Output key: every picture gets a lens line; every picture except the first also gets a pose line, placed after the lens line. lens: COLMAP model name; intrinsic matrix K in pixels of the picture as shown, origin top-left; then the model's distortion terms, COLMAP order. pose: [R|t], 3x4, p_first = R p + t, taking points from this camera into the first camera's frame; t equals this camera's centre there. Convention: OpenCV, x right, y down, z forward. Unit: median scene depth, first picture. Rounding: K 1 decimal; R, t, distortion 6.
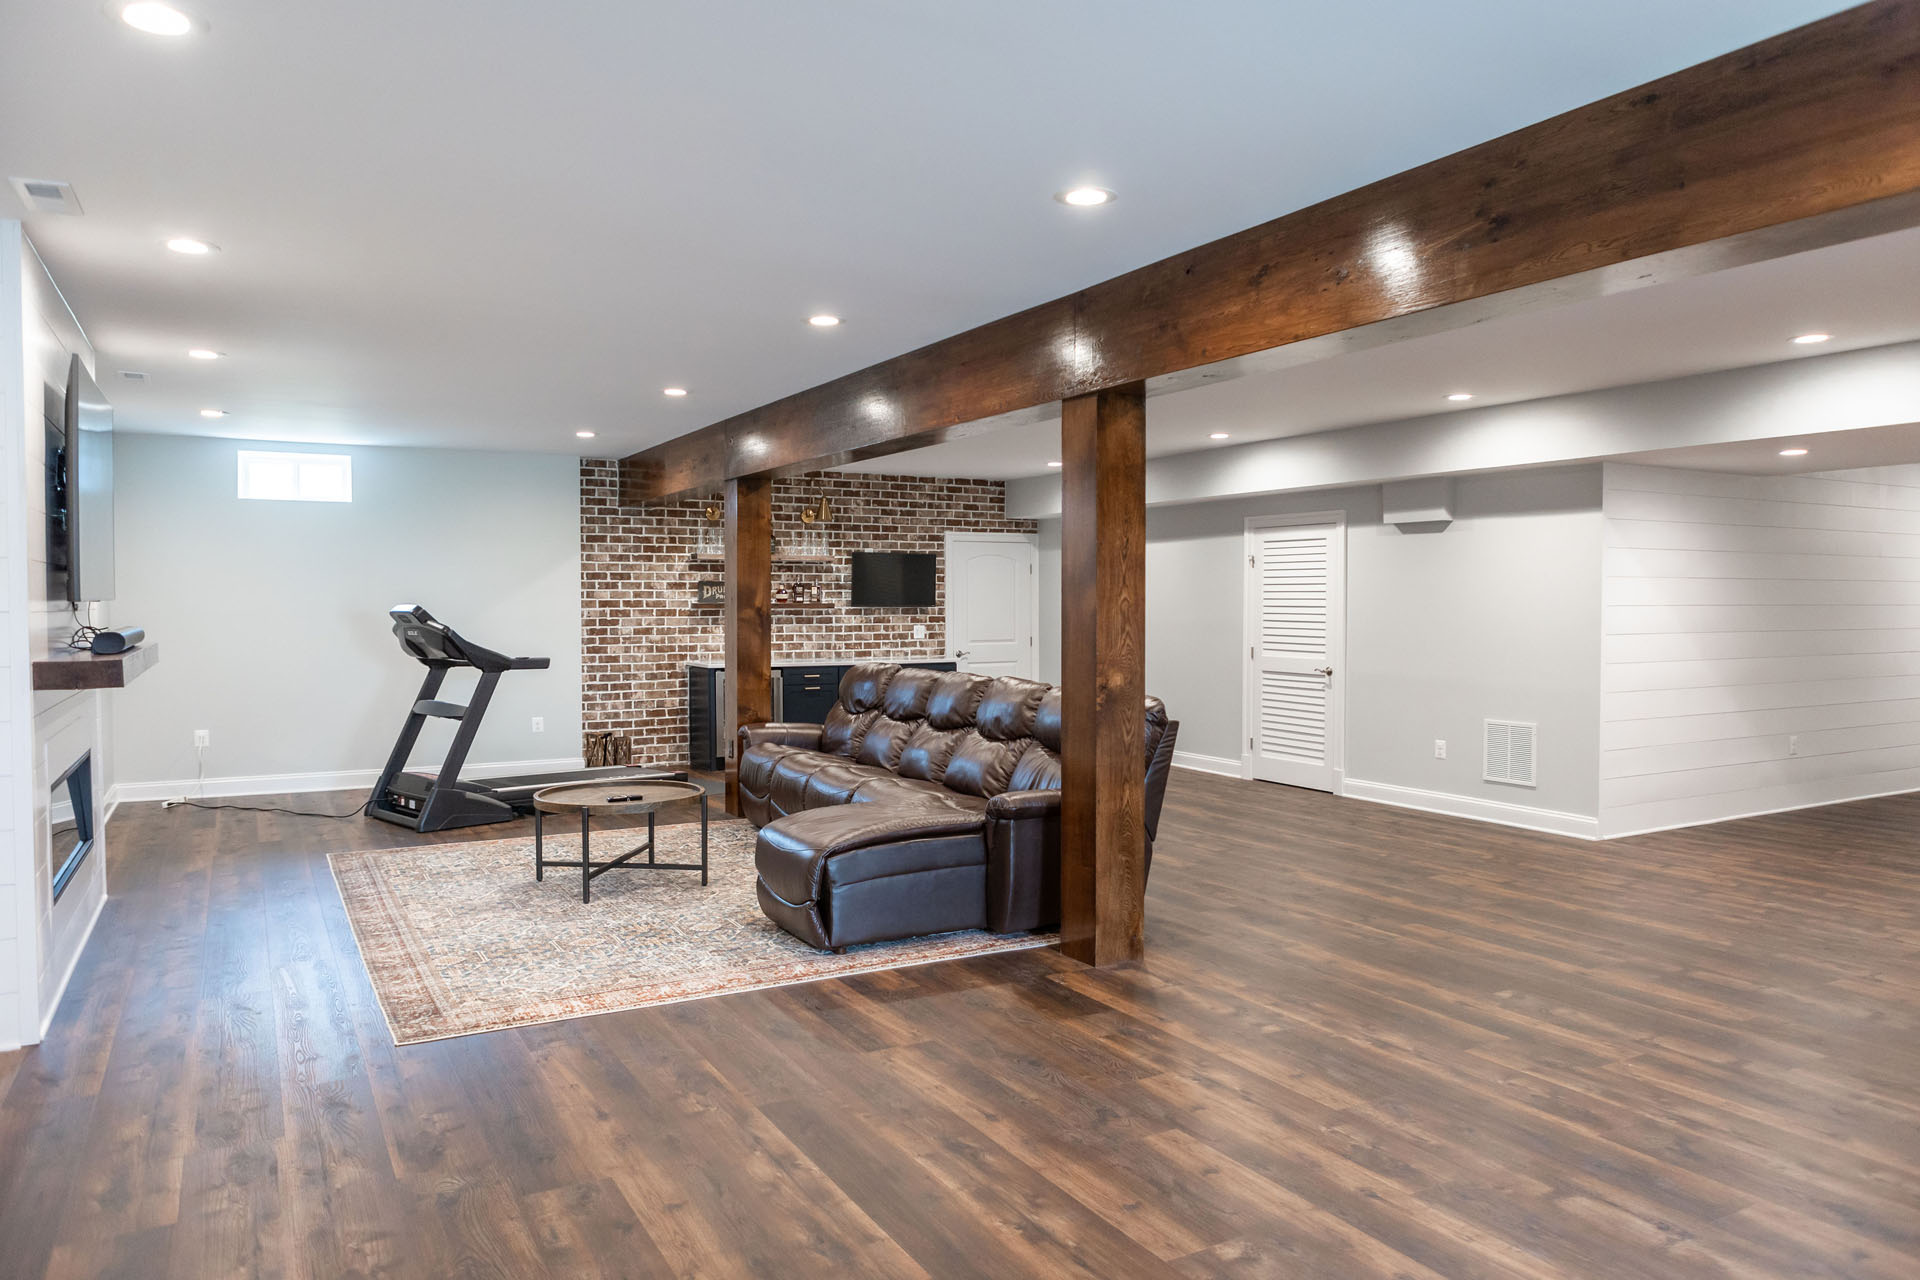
lens RADIAL K [[1295.1, 0, 965.6], [0, 1295.1, 637.4], [0, 0, 1]] dist [-0.032174, 0.022552]
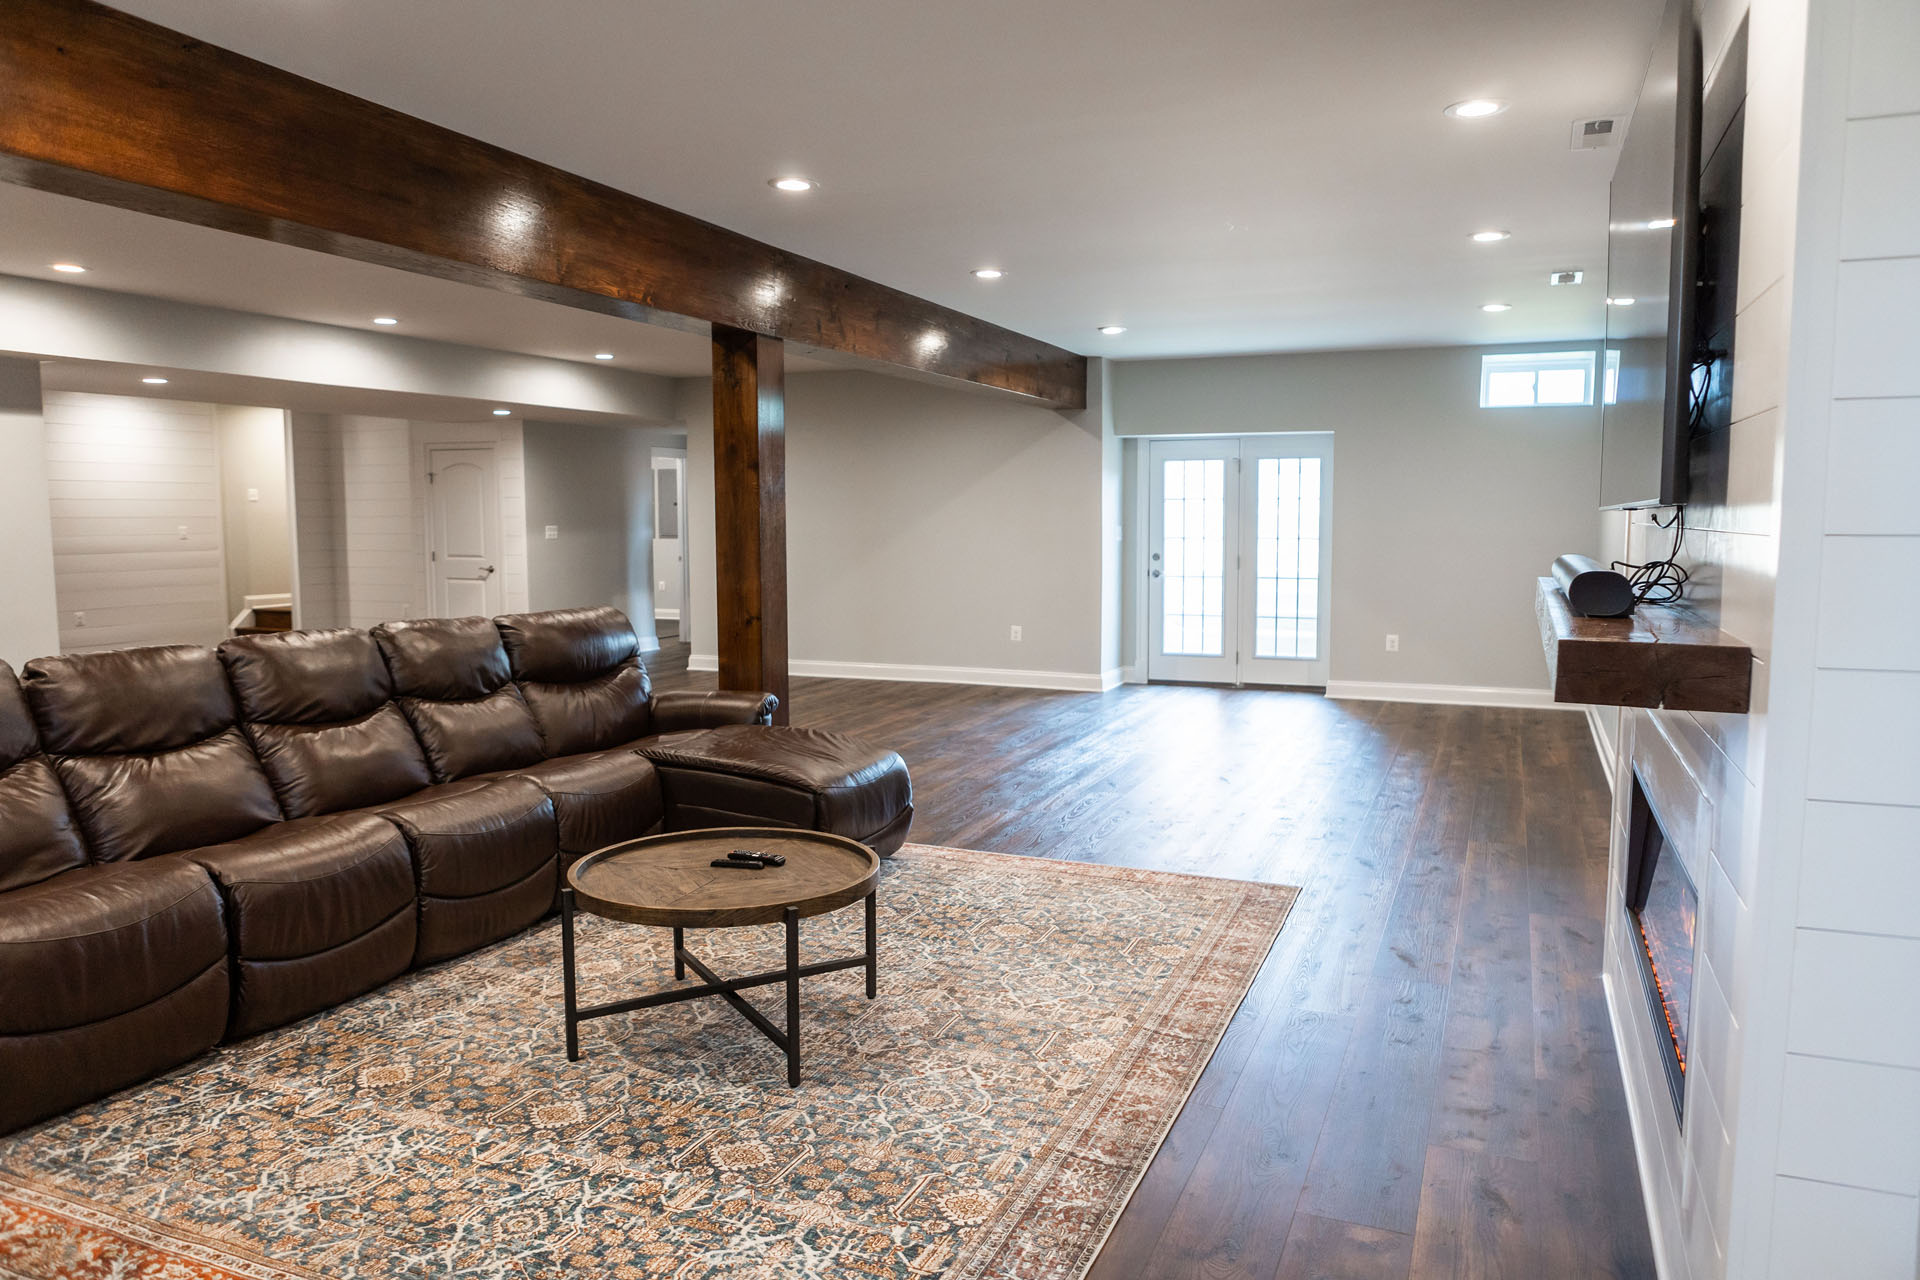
lens RADIAL K [[1308.7, 0, 966.5], [0, 1308.7, 636.3], [0, 0, 1]] dist [-0.036661, 0.030210]
pose [[-0.612468, -0.073612, 0.787060, -0.448394], [0.024577, 0.993400, 0.112036, -0.020802], [-0.790113, 0.087963, -0.606617, 0.740147]]
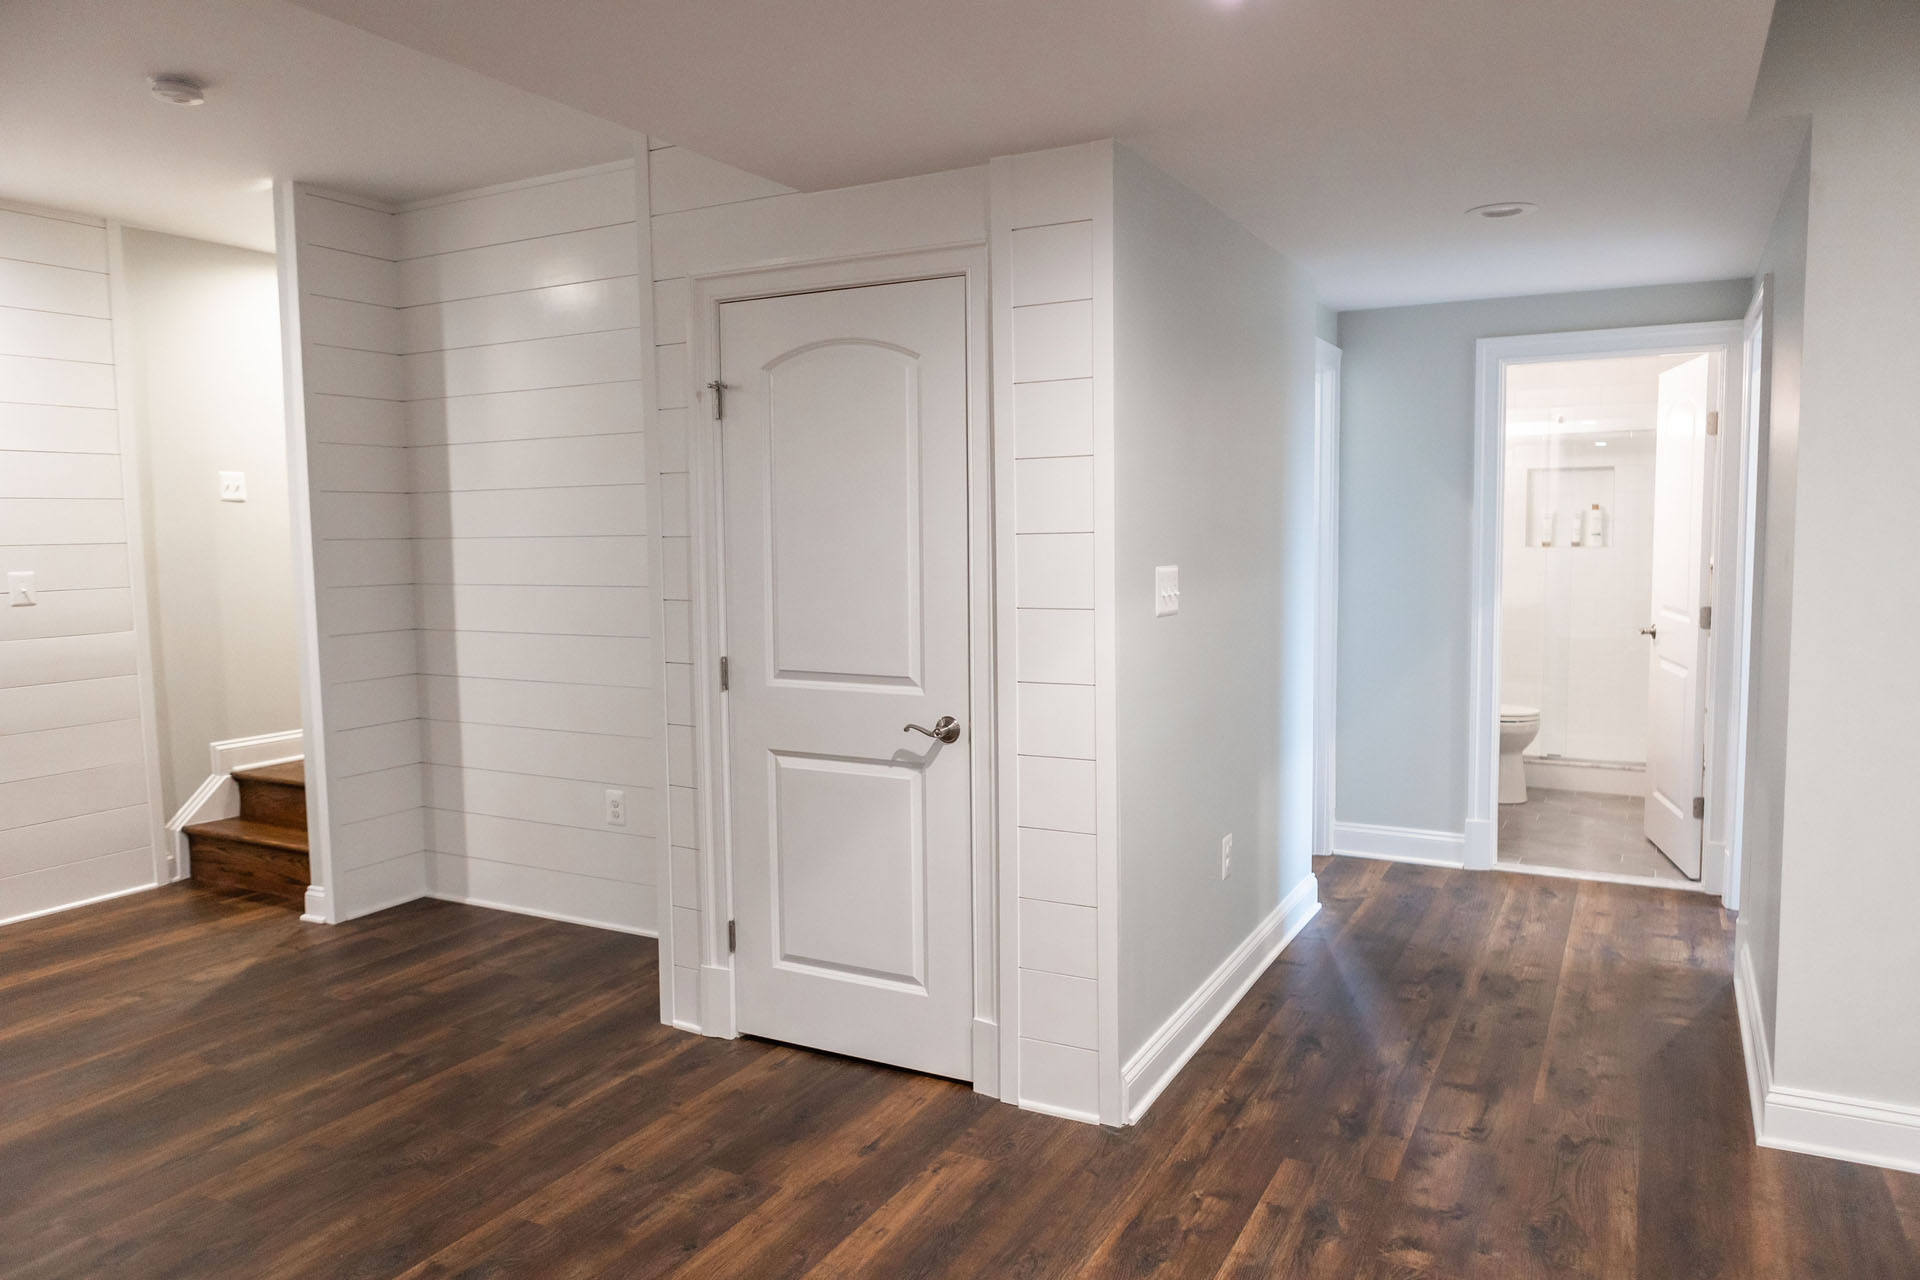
lens RADIAL K [[1295.1, 0, 965.6], [0, 1295.1, 637.4], [0, 0, 1]] dist [-0.032174, 0.022552]
pose [[-0.529930, -0.066044, 0.845466, 0.421569], [0.039196, 0.993990, 0.102214, -0.014312], [-0.847135, 0.087305, -0.524156, 0.532672]]
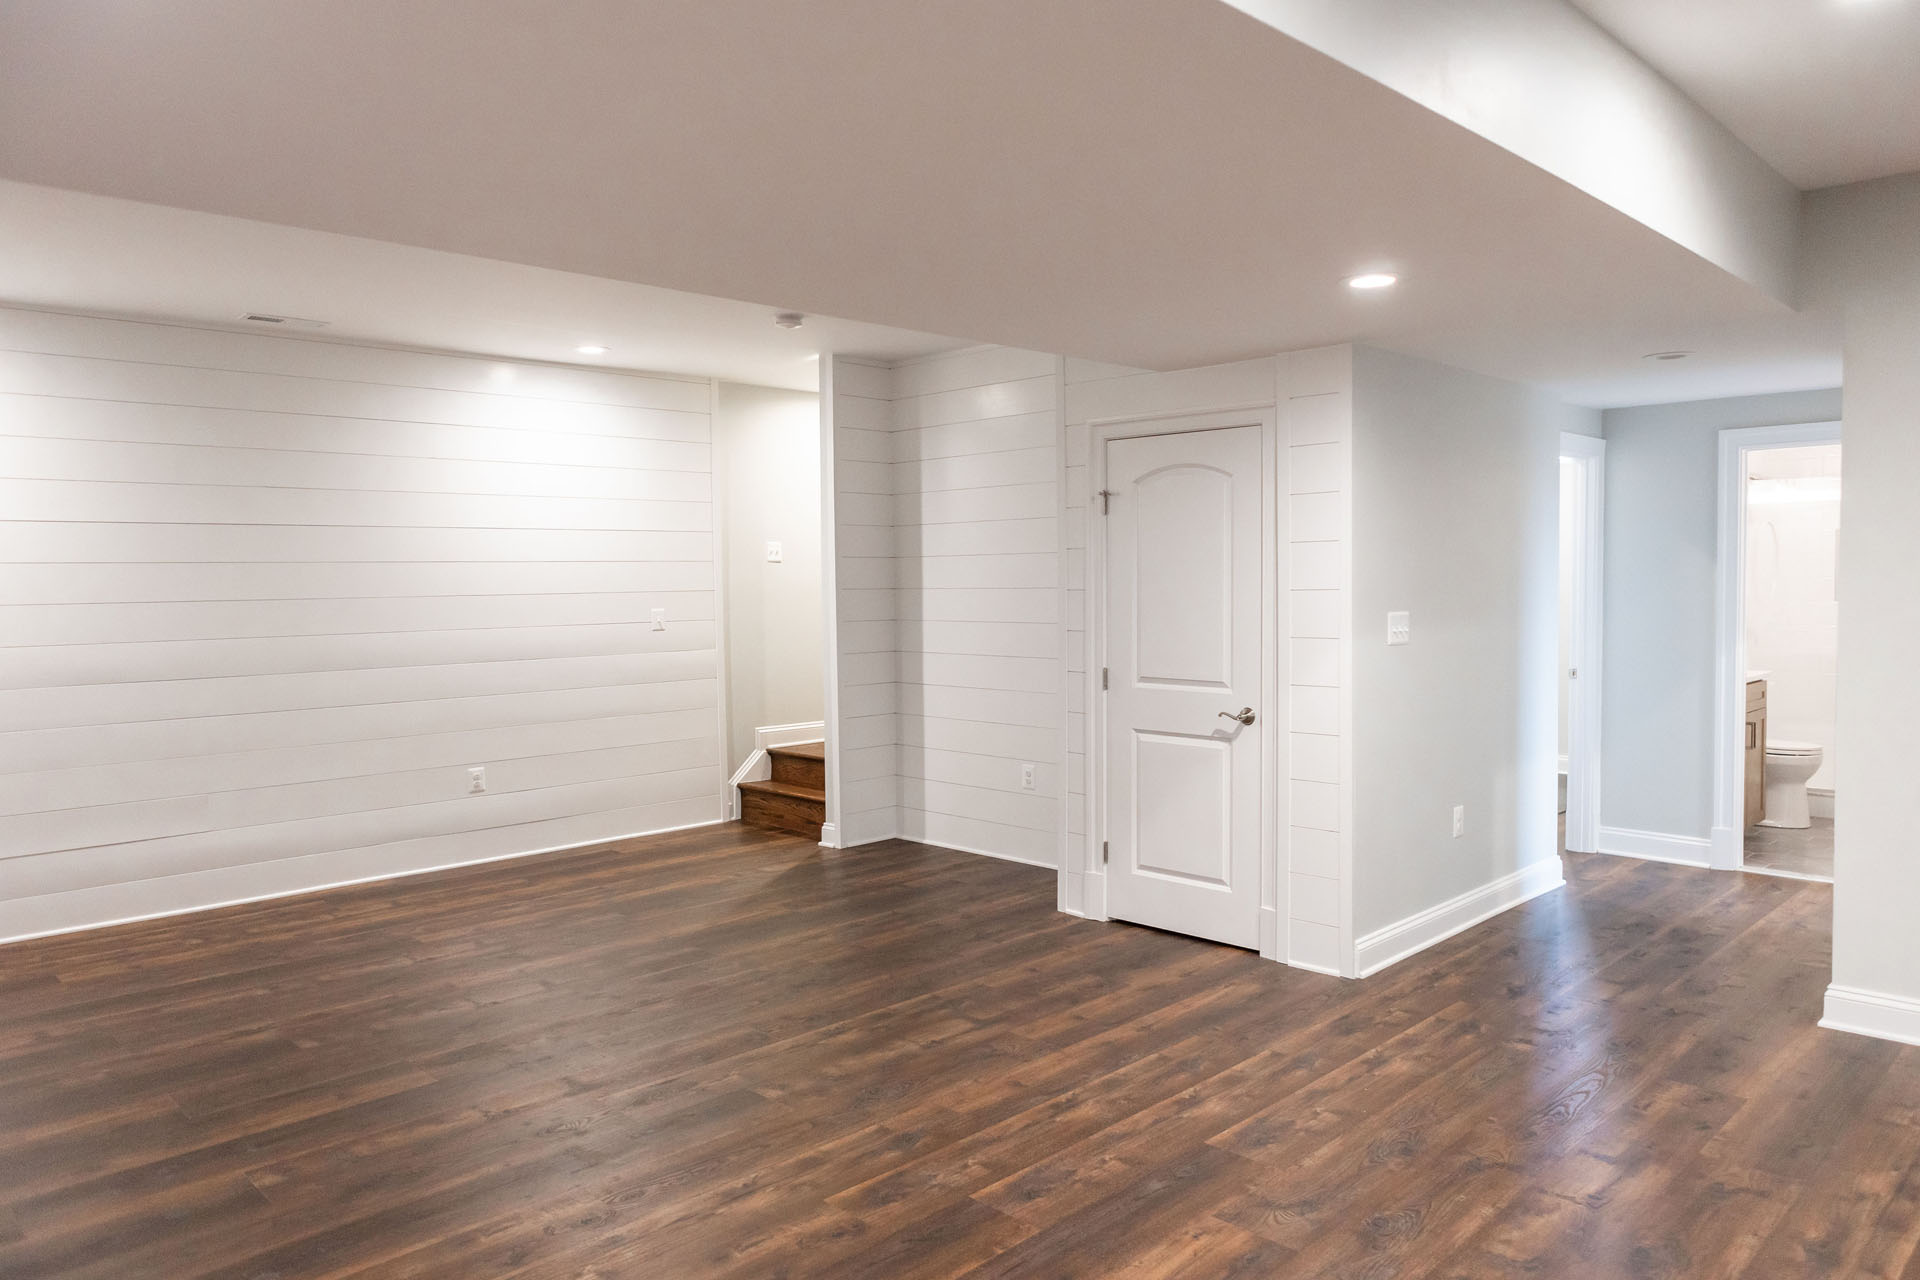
lens RADIAL K [[1295.1, 0, 965.6], [0, 1295.1, 637.4], [0, 0, 1]] dist [-0.032174, 0.022552]
pose [[-0.258318, -0.041110, 0.965185, 0.260822], [0.040663, 0.997746, 0.053380, -0.019219], [-0.965204, 0.053036, -0.256064, 0.593280]]
